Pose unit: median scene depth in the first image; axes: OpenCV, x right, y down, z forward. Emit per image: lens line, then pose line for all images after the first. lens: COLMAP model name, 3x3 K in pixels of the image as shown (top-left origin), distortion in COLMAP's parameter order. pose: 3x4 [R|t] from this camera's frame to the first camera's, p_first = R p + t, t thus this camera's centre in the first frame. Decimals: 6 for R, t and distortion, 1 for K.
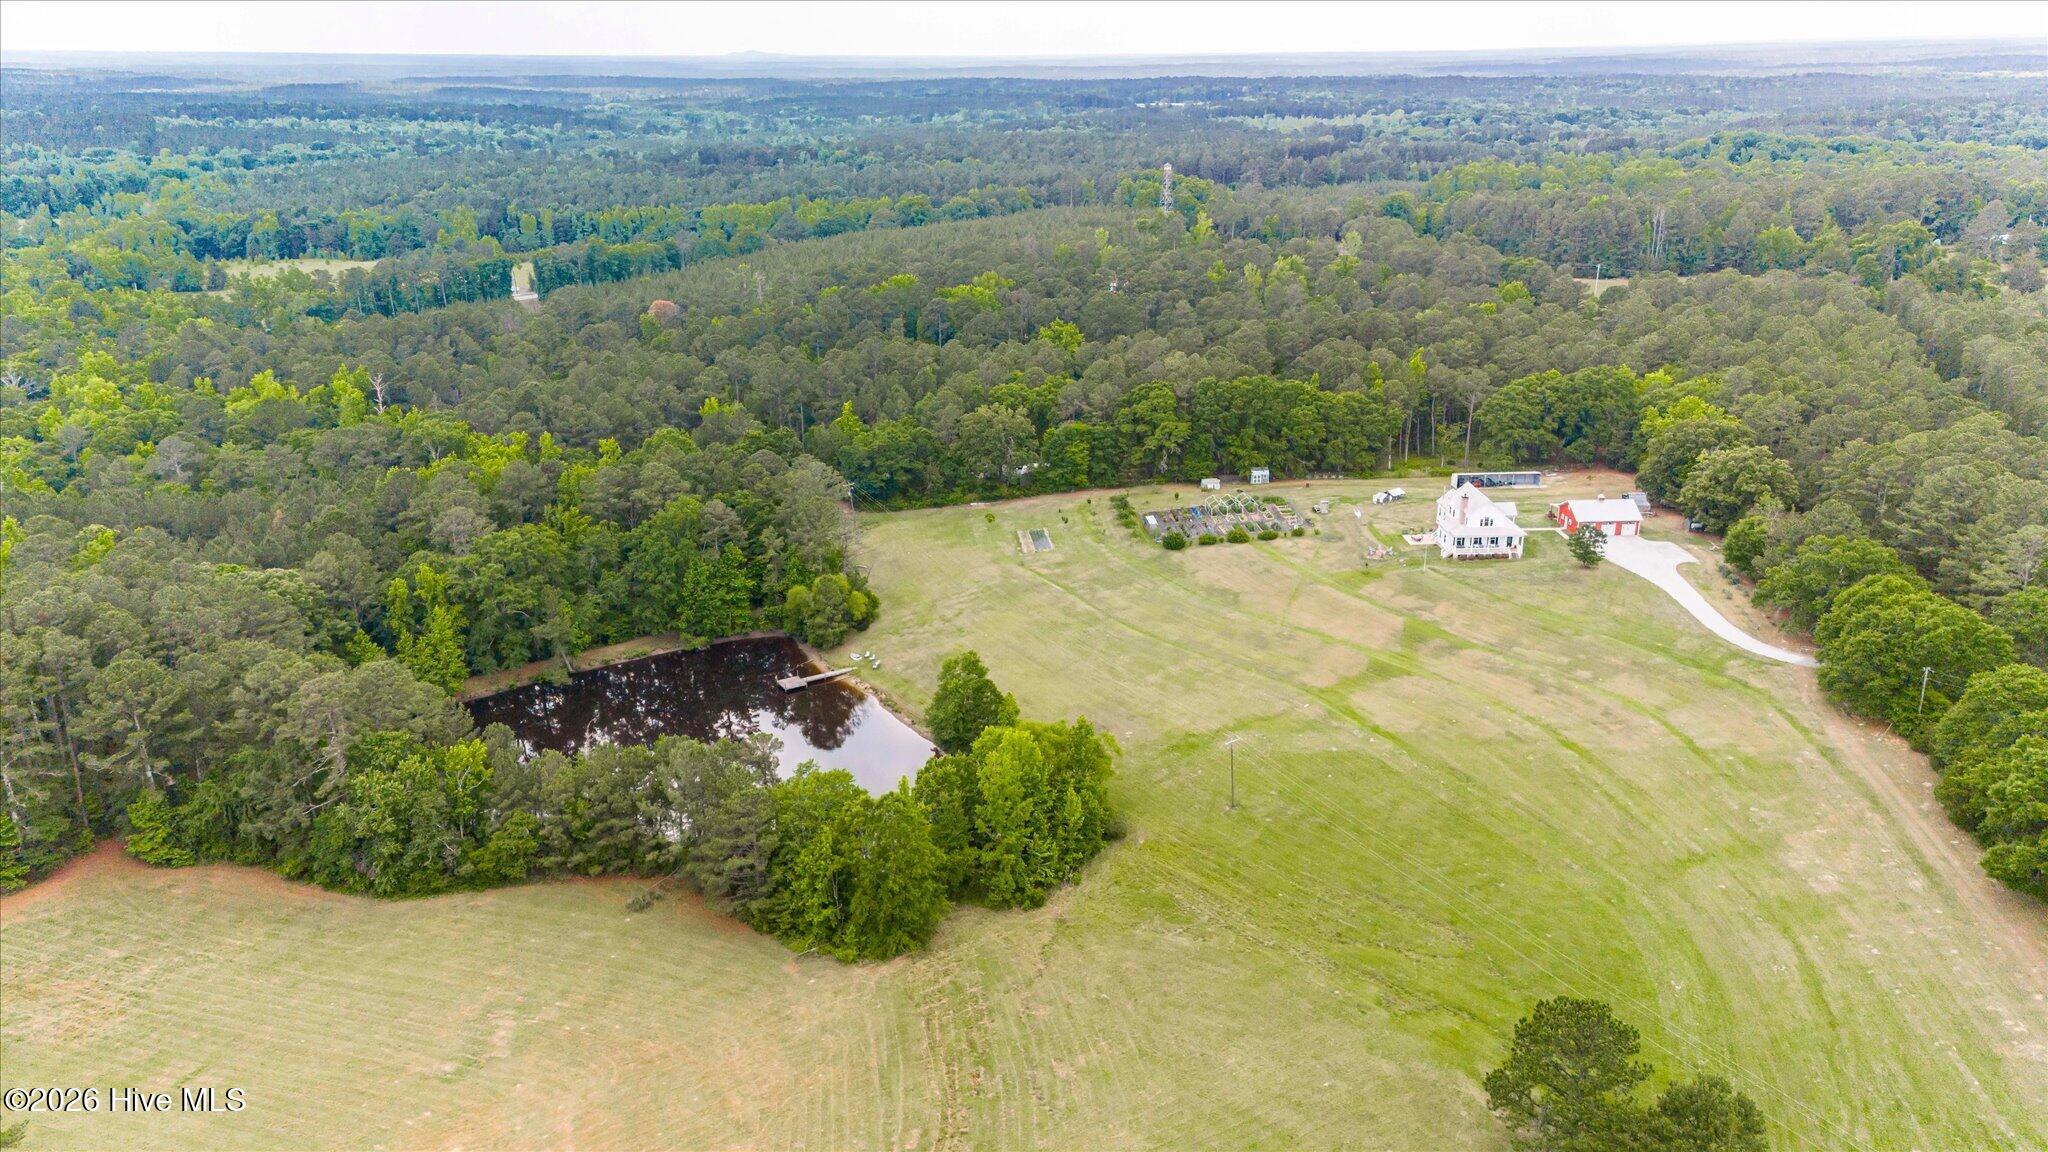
lens RADIAL K [[1491.1, 0, 1024.0], [0, 1491.1, 576.0], [0, 0, 1]] dist [0.099208, -0.040705]
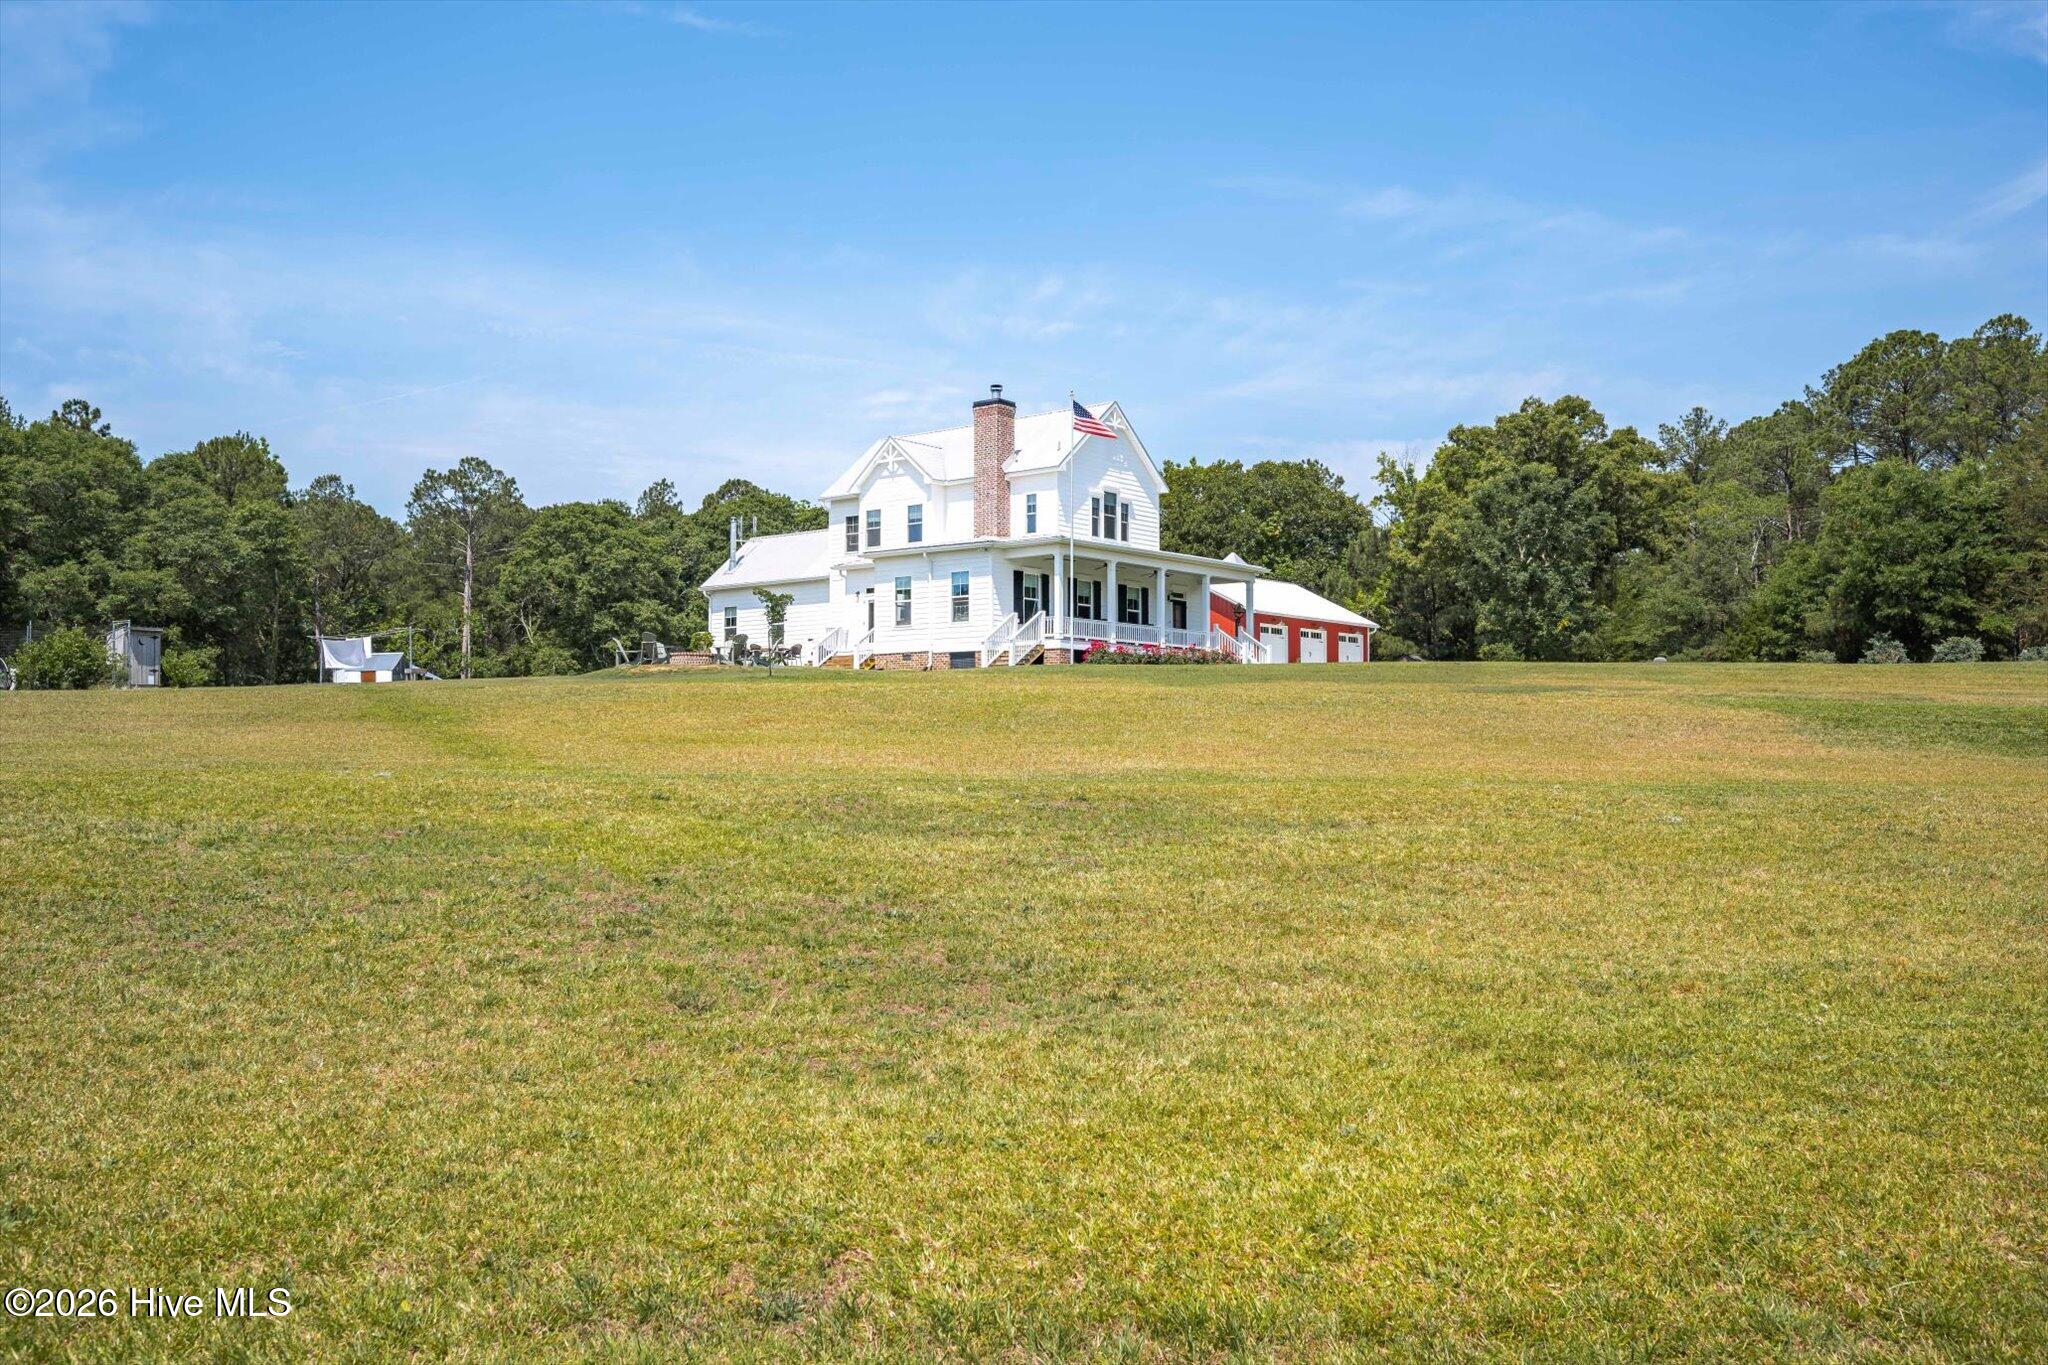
lens RADIAL K [[1719.0, 0, 989.8], [0, 1719.0, 683.3], [0, 0, 1]] dist [0.002836, 0.000663]
pose [[0.683986, 0.042650, 0.728247, 0.112894], [0.223551, 0.938005, -0.264899, 0.038920], [-0.694398, 0.343988, 0.632048, 0.776455]]
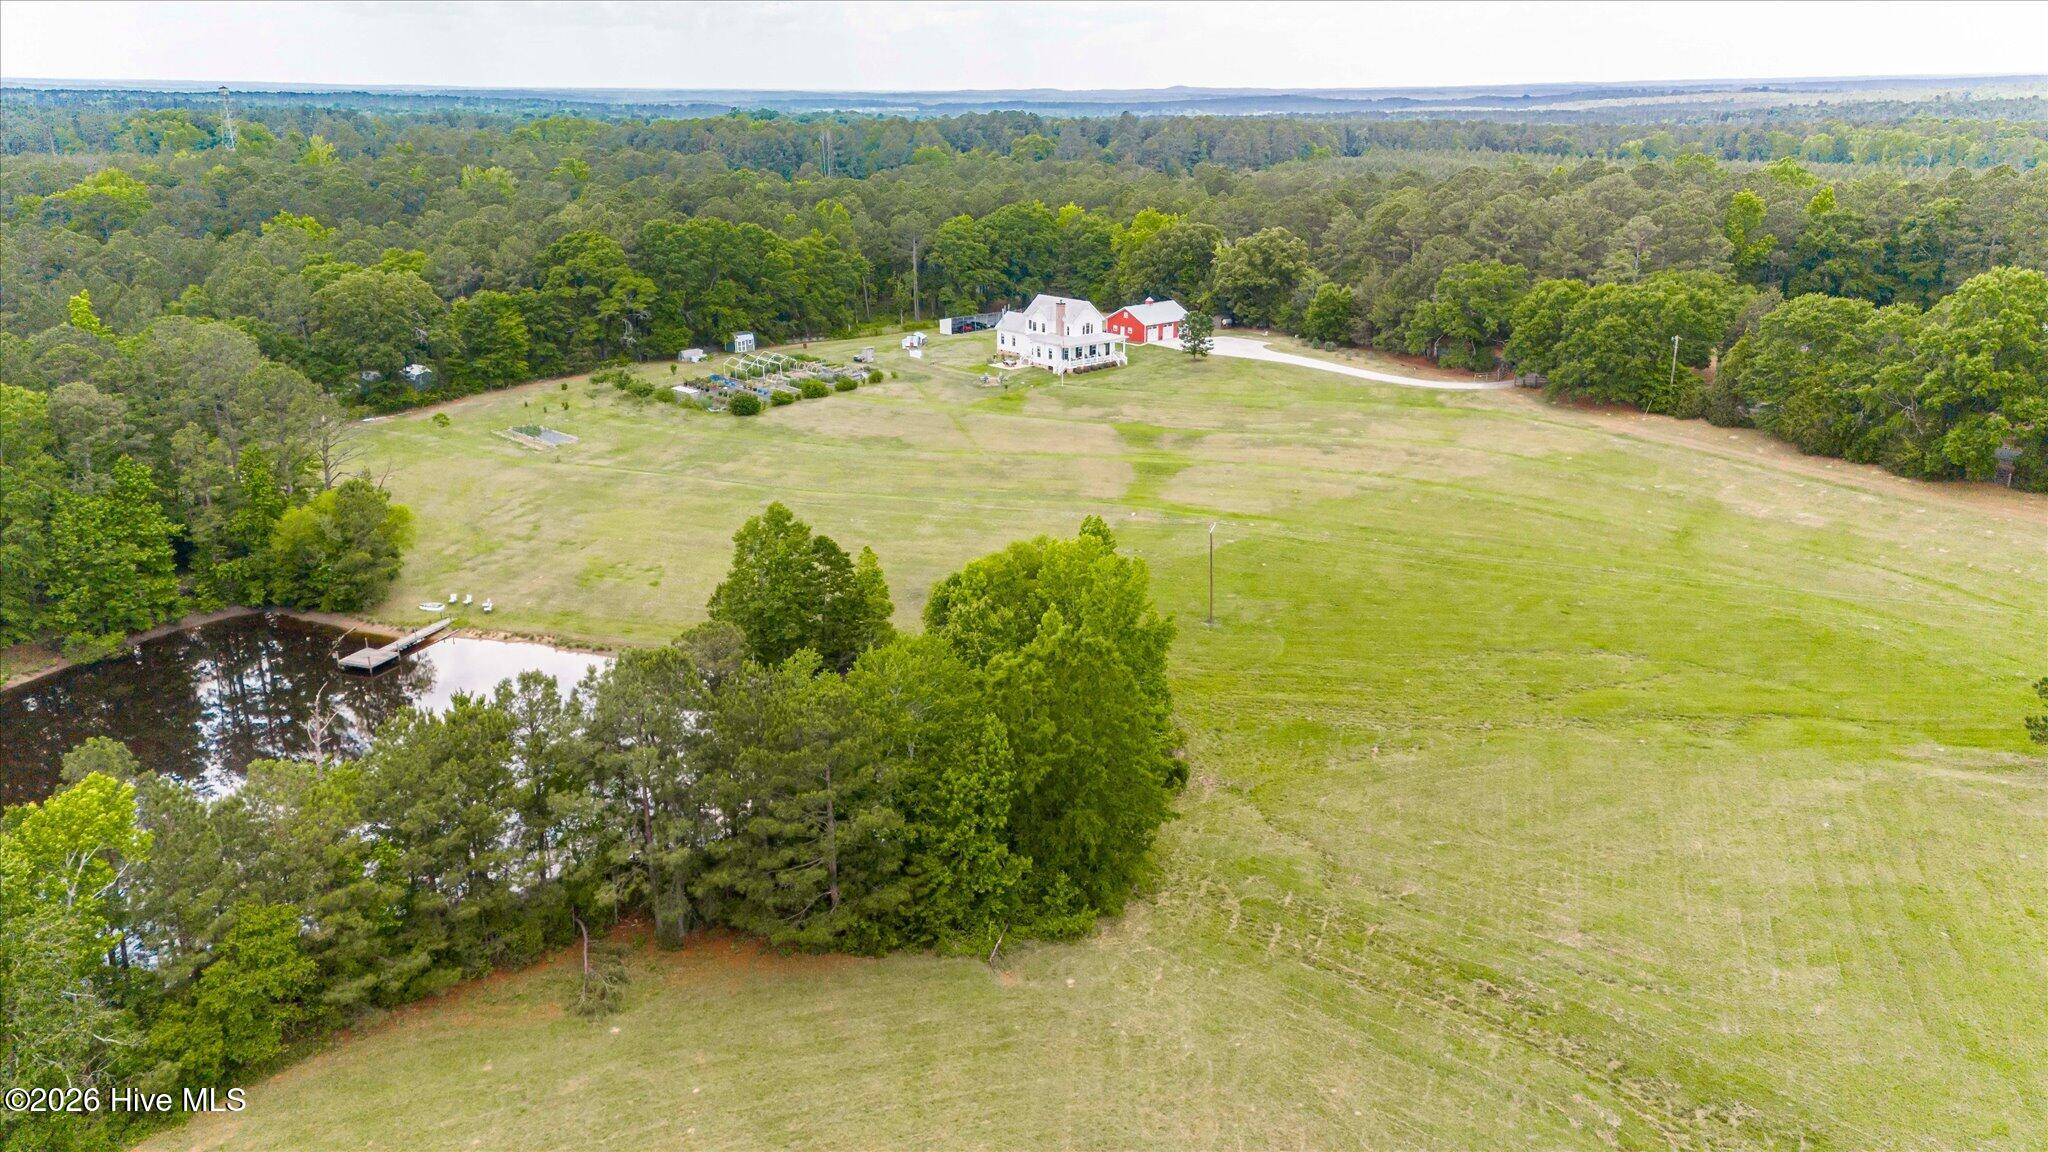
lens RADIAL K [[1458.3, 0, 1029.5], [0, 1458.3, 606.3], [0, 0, 1]] dist [0.148492, -0.151520]
pose [[0.772924, -0.201302, 0.601719, -0.241034], [0.201942, 0.977070, 0.067474, 0.052087], [-0.601505, 0.069360, 0.795852, 0.308511]]
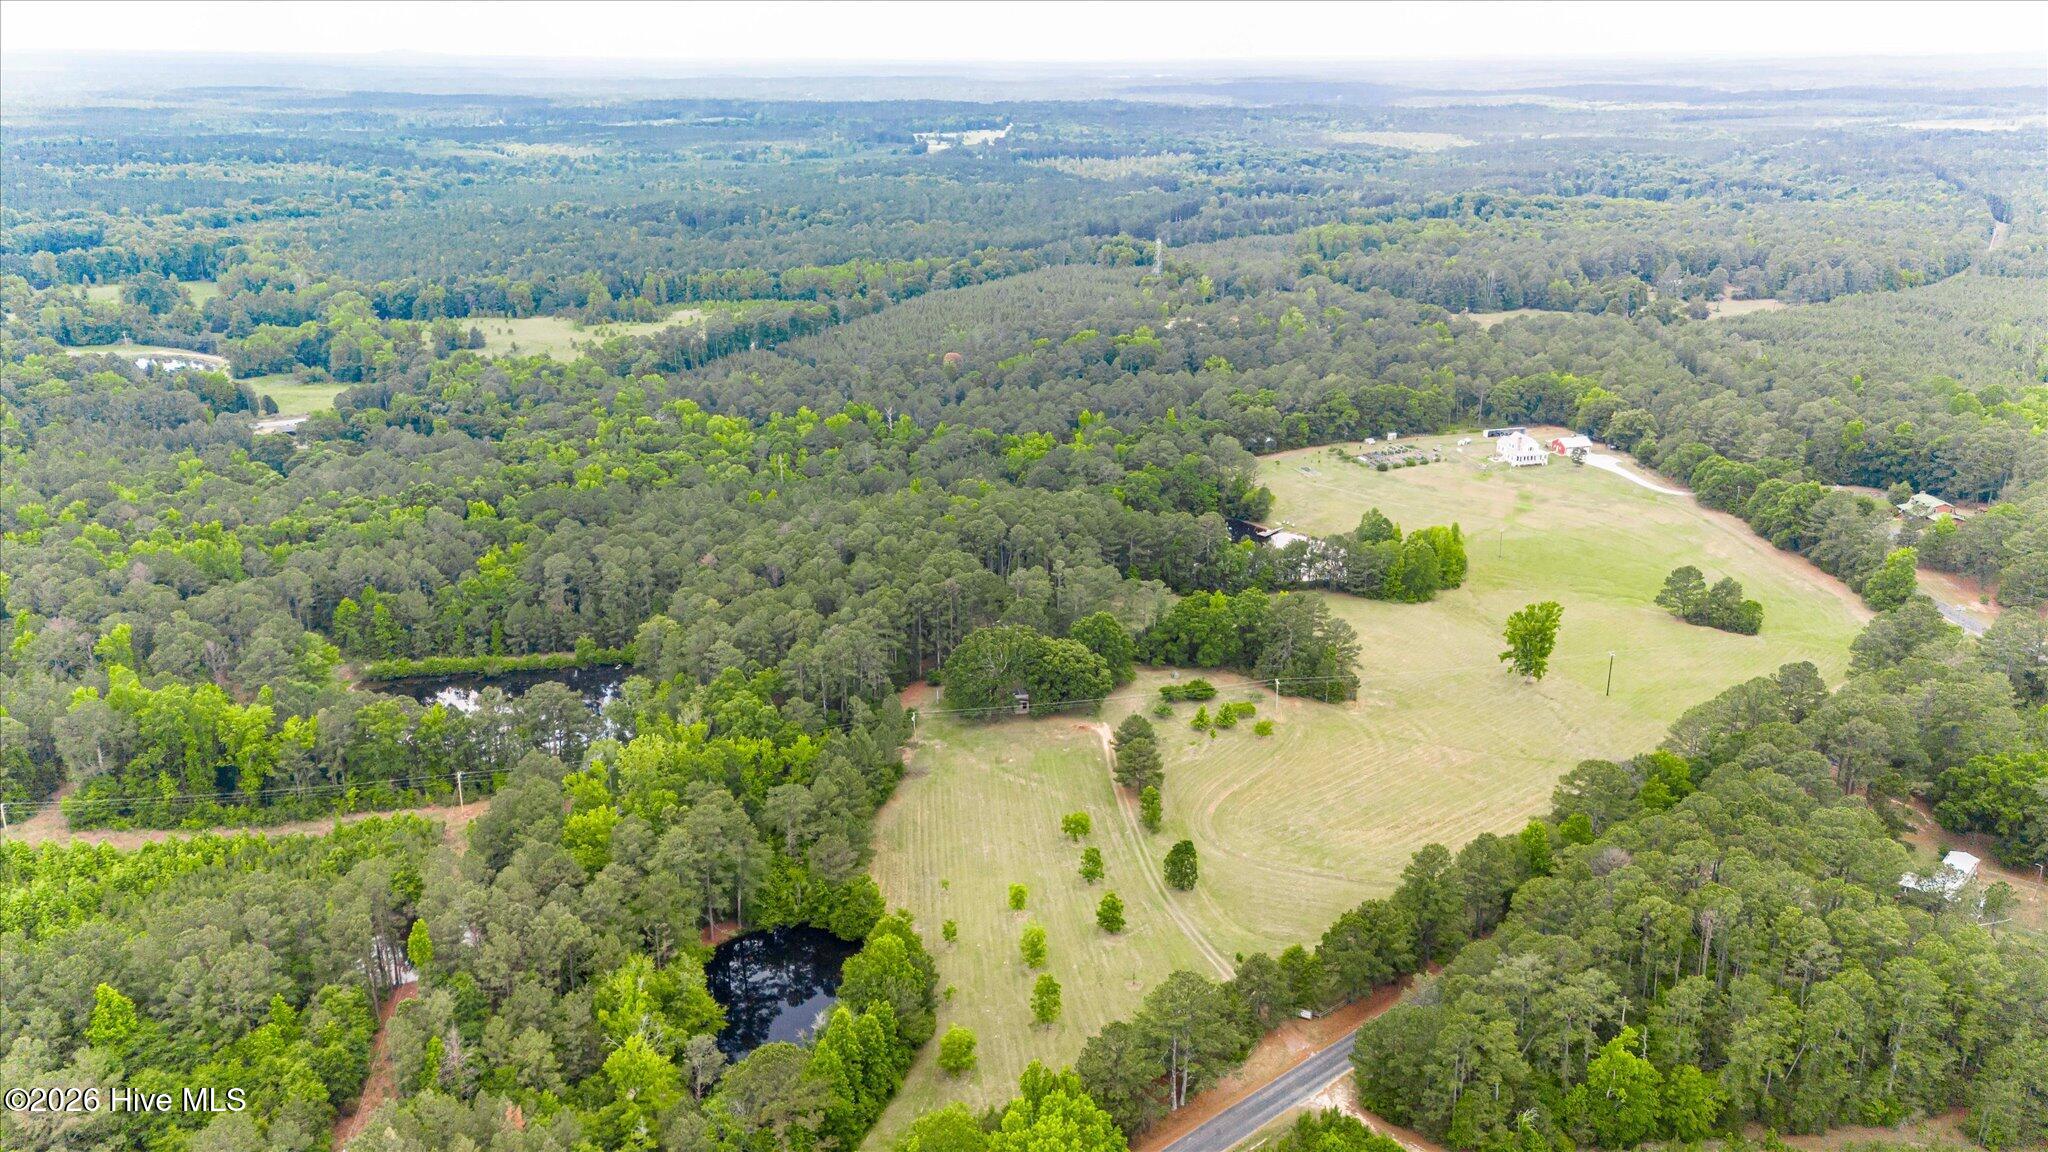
lens RADIAL K [[1491.1, 0, 1024.0], [0, 1491.1, 576.0], [0, 0, 1]] dist [0.099208, -0.040705]
pose [[0.978418, -0.062923, 0.196822, -0.752886], [0.063200, 0.997989, 0.004877, 0.080205], [-0.196733, 0.007668, 0.980427, -0.876290]]
